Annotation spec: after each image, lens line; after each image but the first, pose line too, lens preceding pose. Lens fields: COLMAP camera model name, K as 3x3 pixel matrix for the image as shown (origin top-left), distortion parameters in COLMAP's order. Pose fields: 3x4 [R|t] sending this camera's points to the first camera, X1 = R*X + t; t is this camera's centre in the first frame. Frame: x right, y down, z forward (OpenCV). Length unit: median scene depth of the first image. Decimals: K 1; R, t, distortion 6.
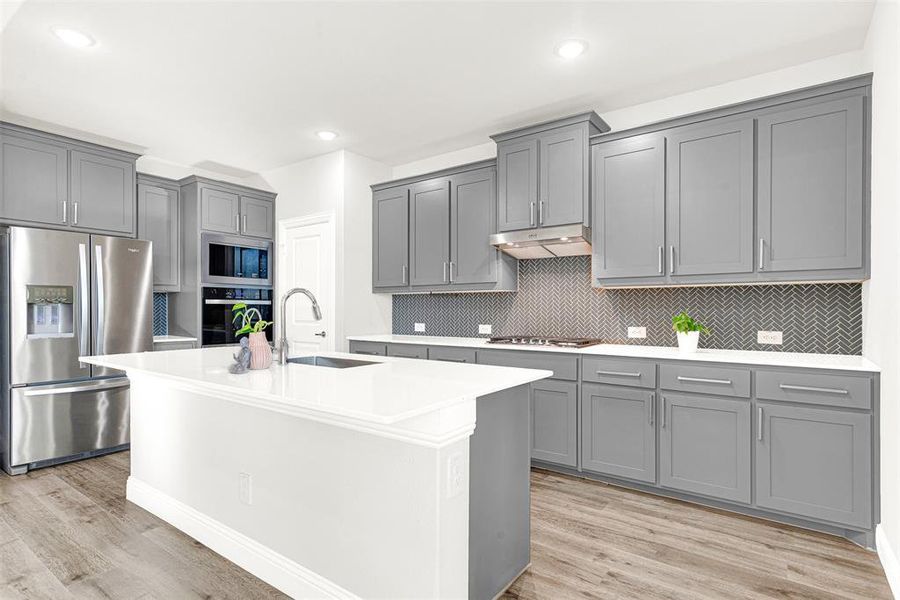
lens RADIAL K [[456.1, 0, 450.7], [0, 456.1, 308.4], [0, 0, 1]] dist [0.003686, 0.001462]
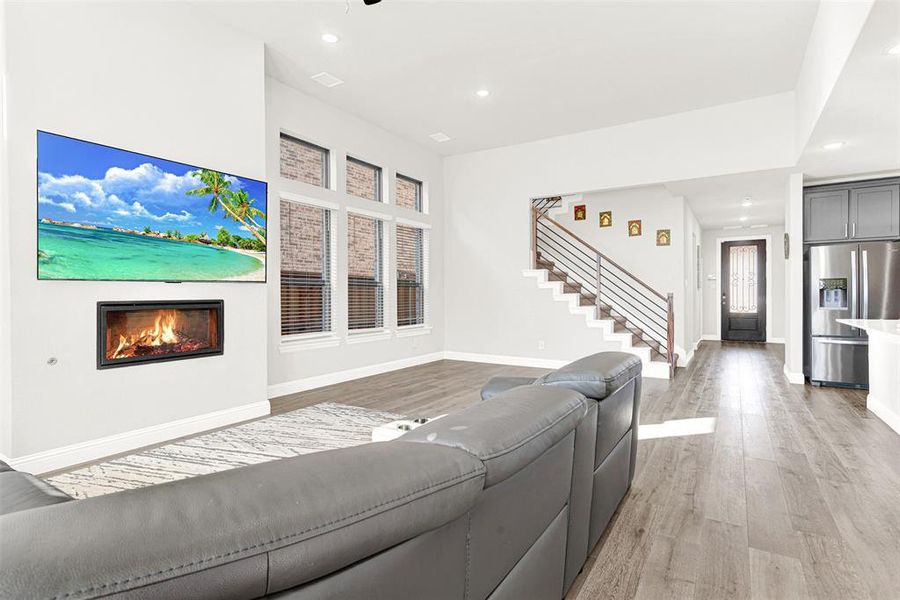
lens RADIAL K [[456.1, 0, 449.9], [0, 456.1, 298.2], [0, 0, 1]] dist [0.003686, 0.001462]
pose [[0.065535, 0.004894, -0.997838, 0.696174], [0.004499, 0.999976, 0.005200, 0.006857], [0.997840, -0.004830, 0.065511, -0.502515]]
